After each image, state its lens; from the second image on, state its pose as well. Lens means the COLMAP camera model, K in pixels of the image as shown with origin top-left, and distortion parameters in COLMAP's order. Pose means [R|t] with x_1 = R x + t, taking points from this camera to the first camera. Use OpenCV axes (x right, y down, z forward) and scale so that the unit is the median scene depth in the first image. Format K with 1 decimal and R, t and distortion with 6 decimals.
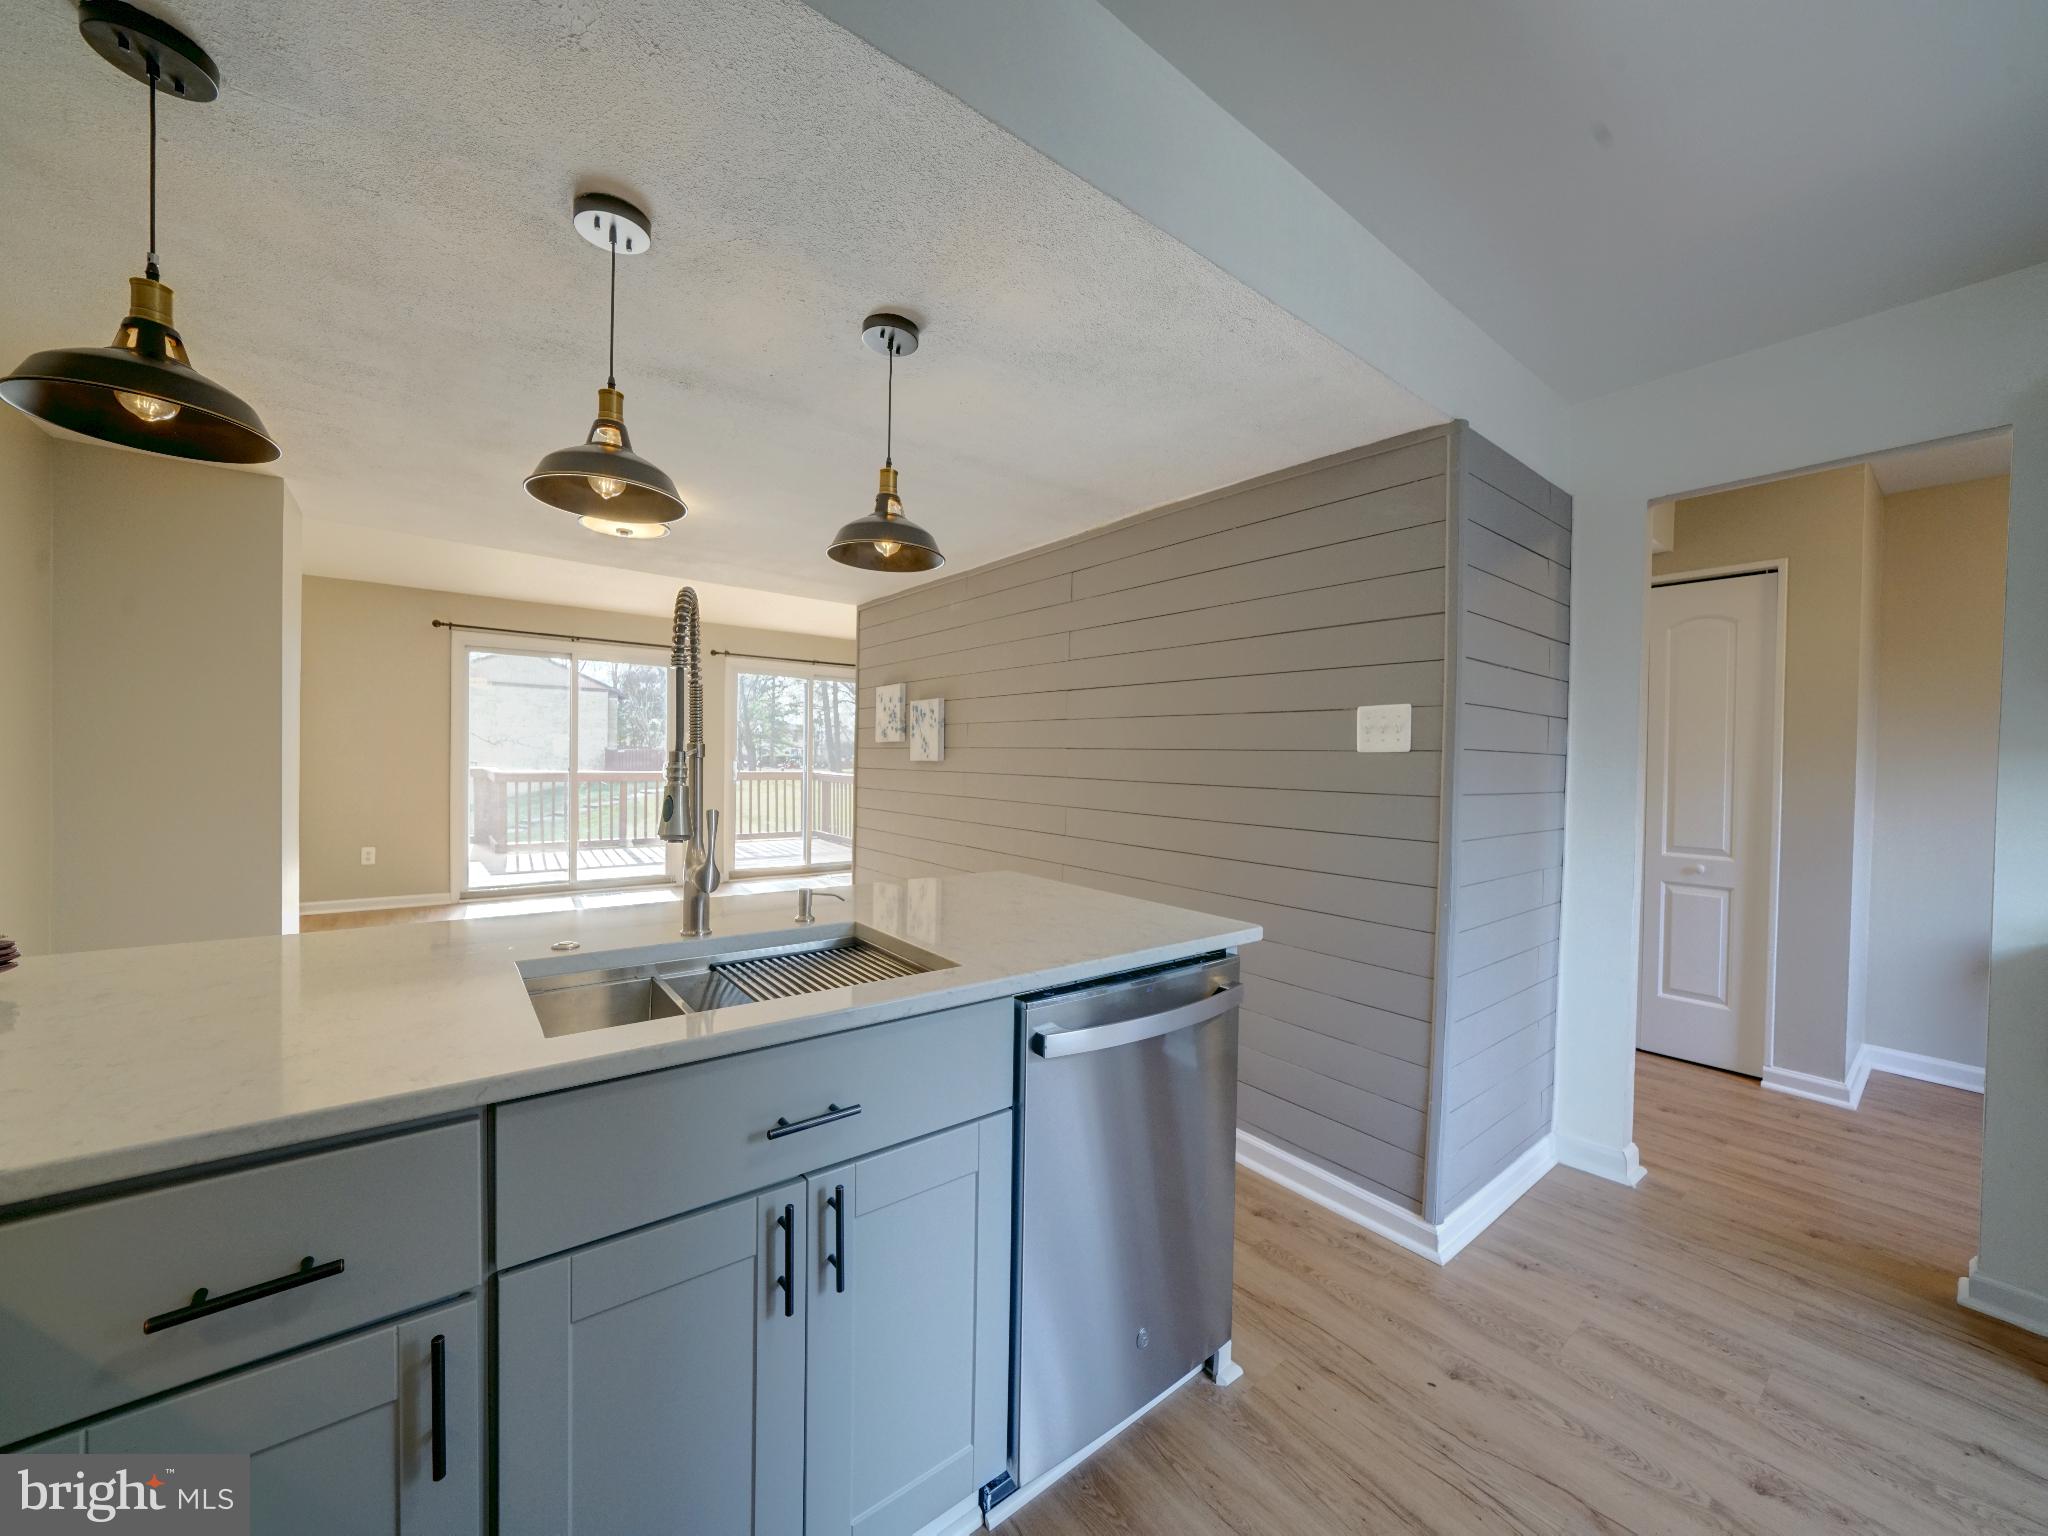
lens RADIAL K [[754.0, 0, 1019.7], [0, 754.0, 773.5], [0, 0, 1]] dist [-0.008623, 0.000572]
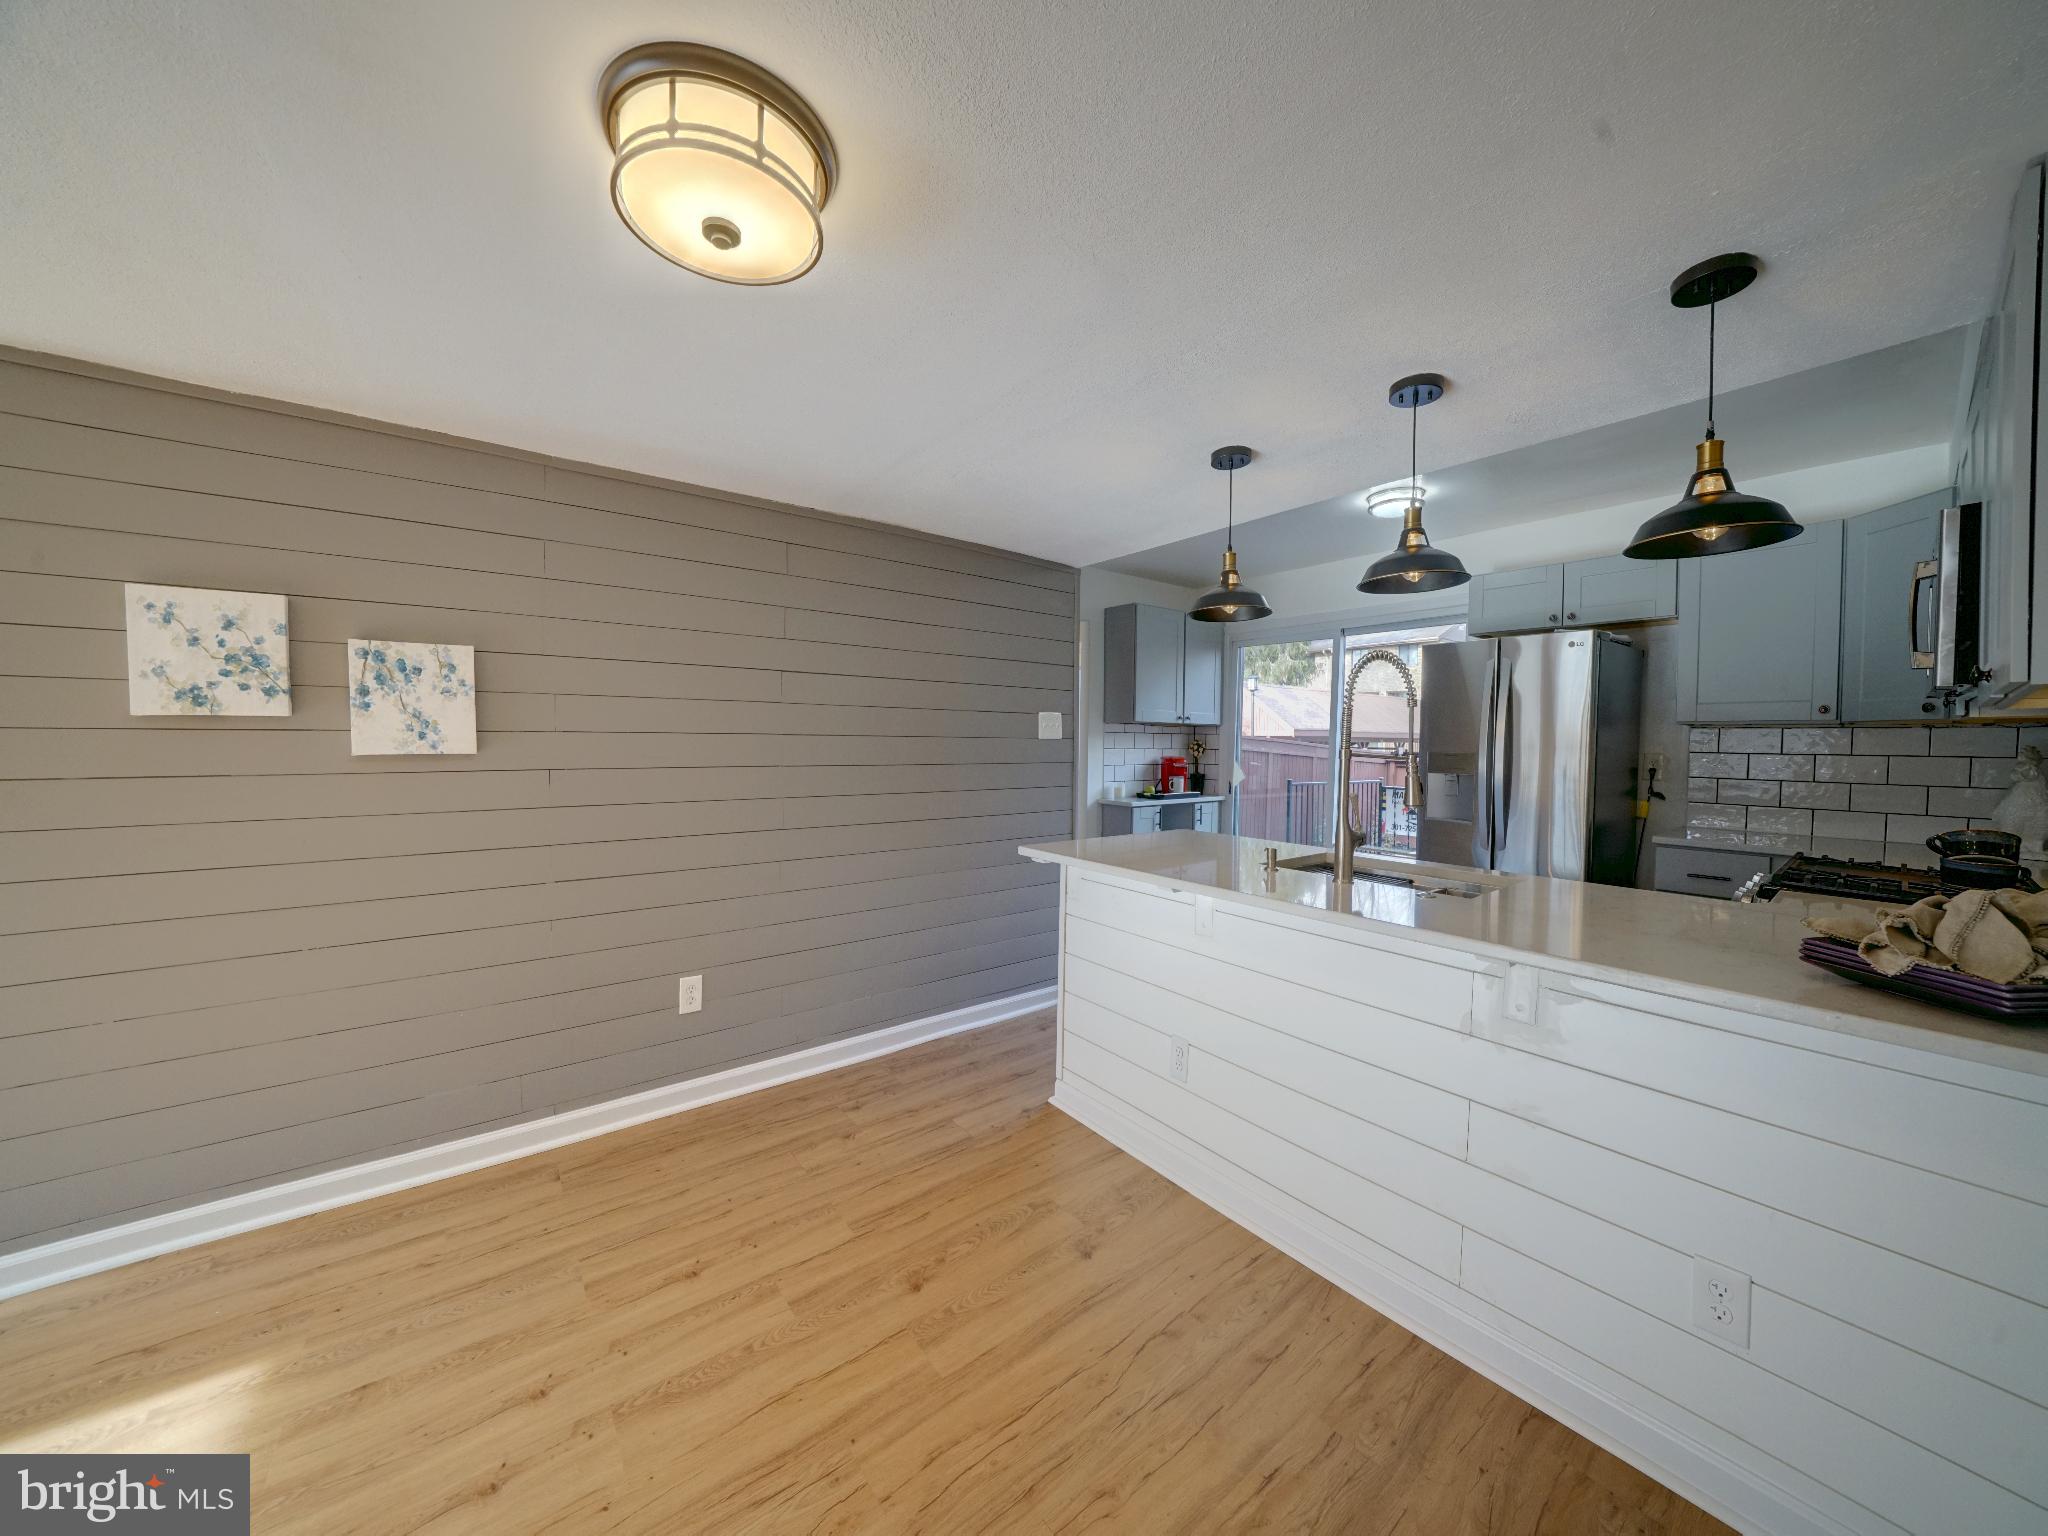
lens RADIAL K [[703.4, 0, 1002.9], [0, 703.4, 765.2], [0, 0, 1]] dist [-0.020894, 0.000442]
pose [[0.019165, -0.057679, 0.998151, -0.617264], [0.010747, 0.998289, 0.057481, -0.032758], [-0.999759, 0.009626, 0.019752, 0.552666]]
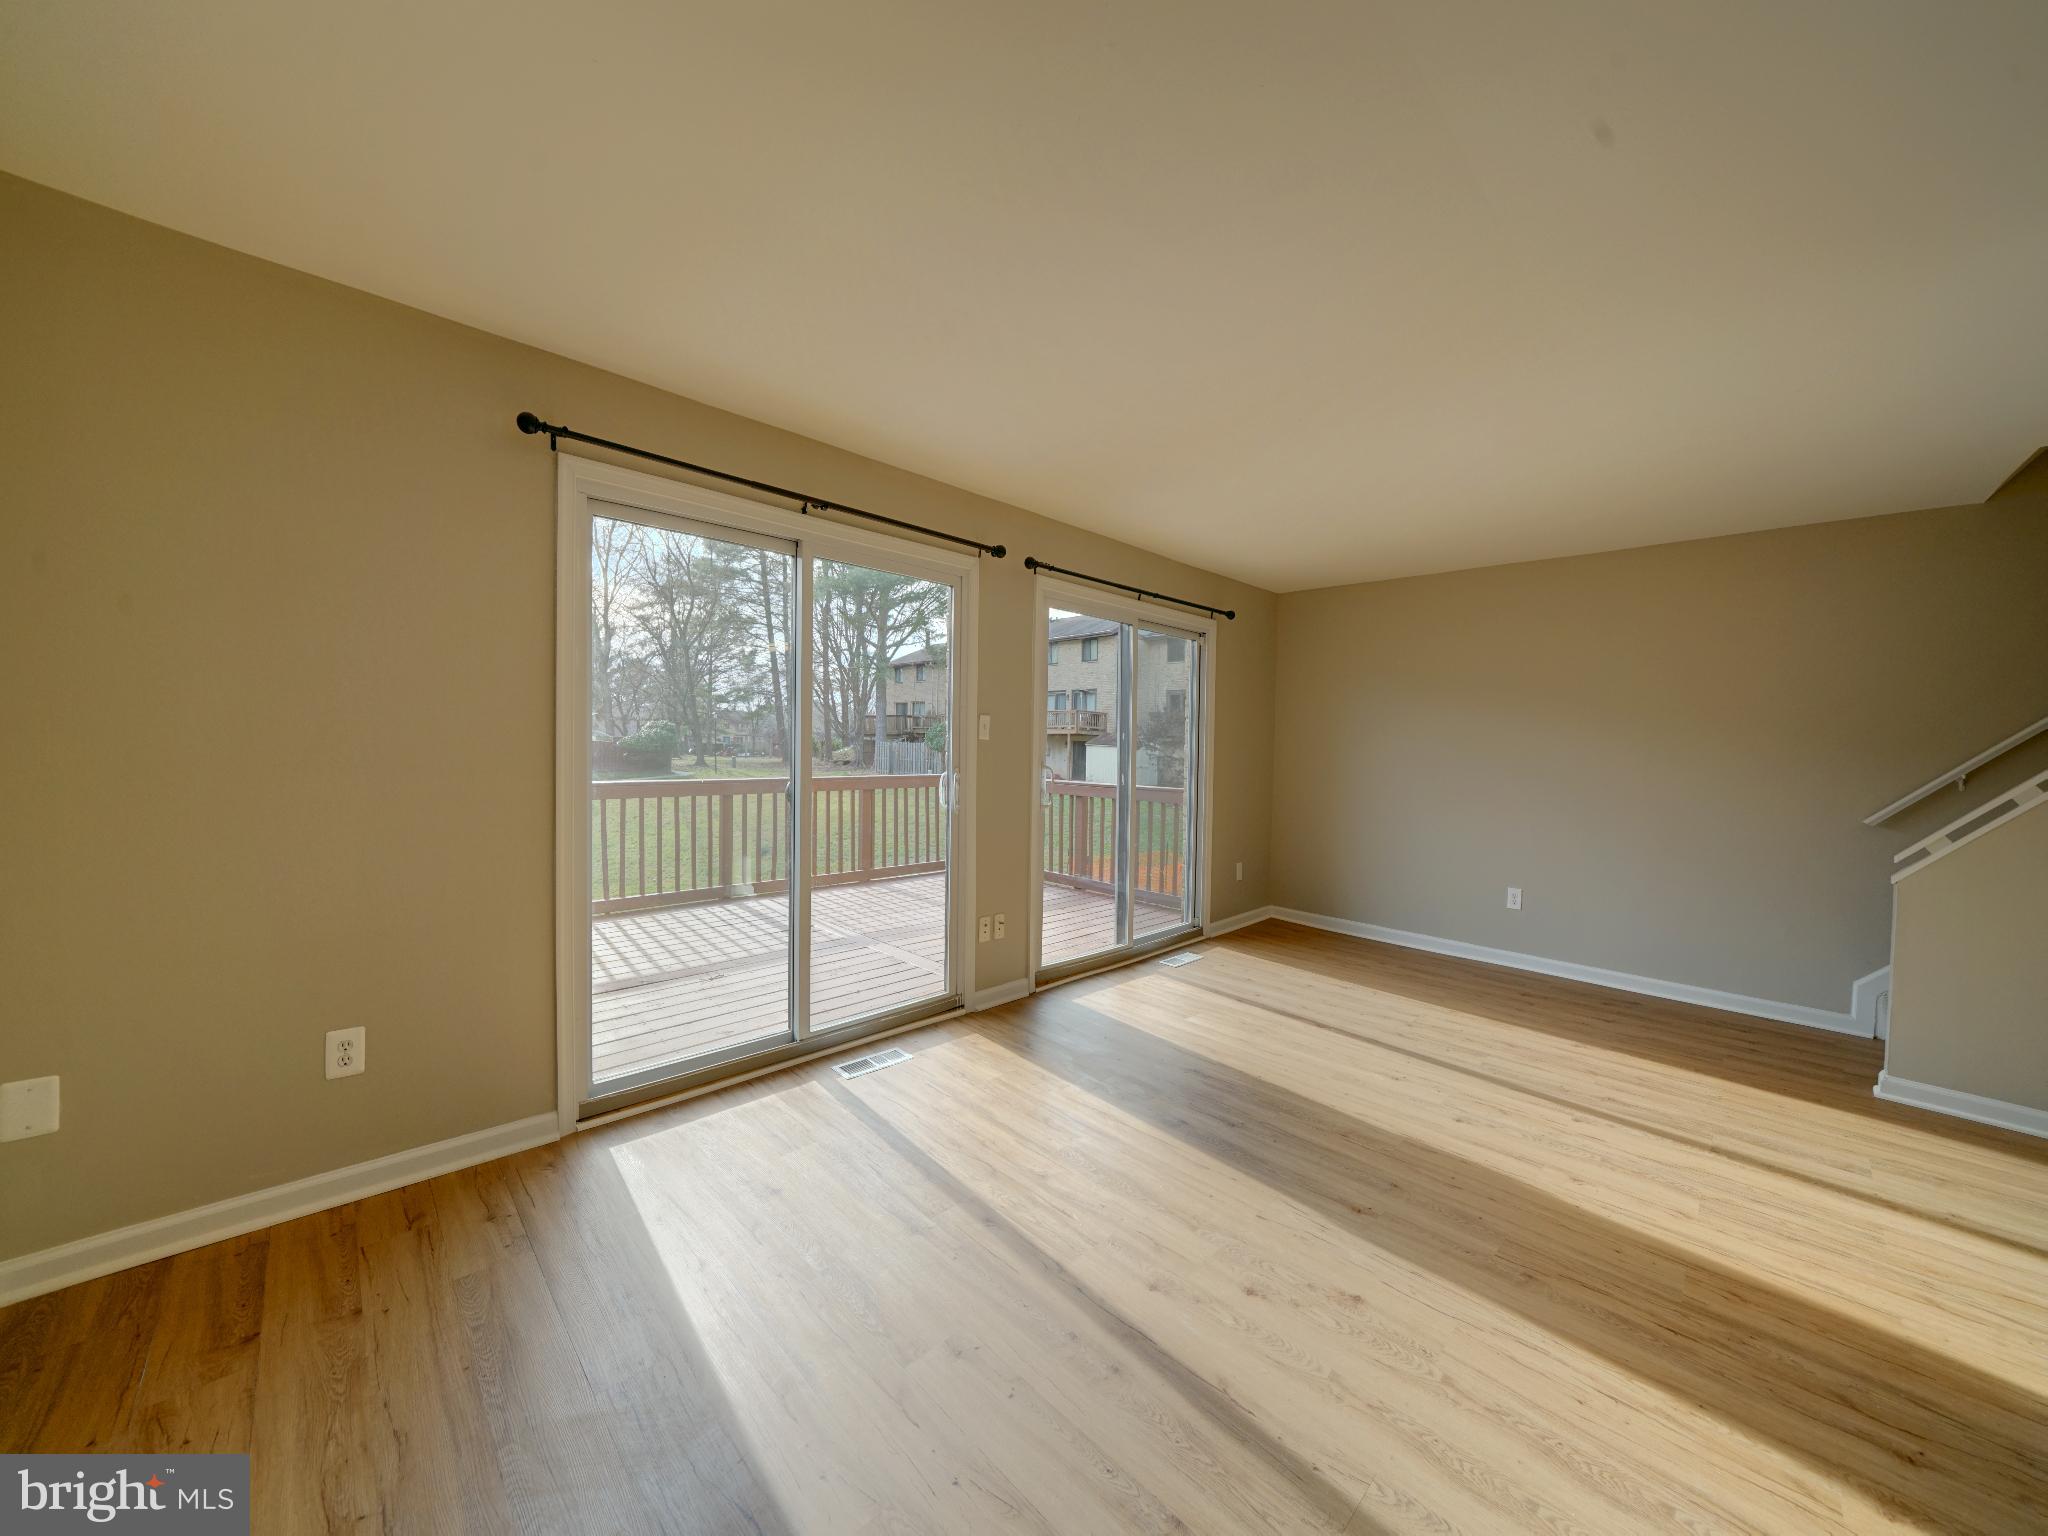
lens RADIAL K [[754.0, 0, 1018.3], [0, 754.0, 760.5], [0, 0, 1]] dist [-0.008623, 0.000572]
pose [[0.993772, -0.001514, 0.111426, -0.845343], [0.001249, 0.999996, 0.002453, -0.042540], [-0.111430, -0.002298, 0.993770, 0.872978]]
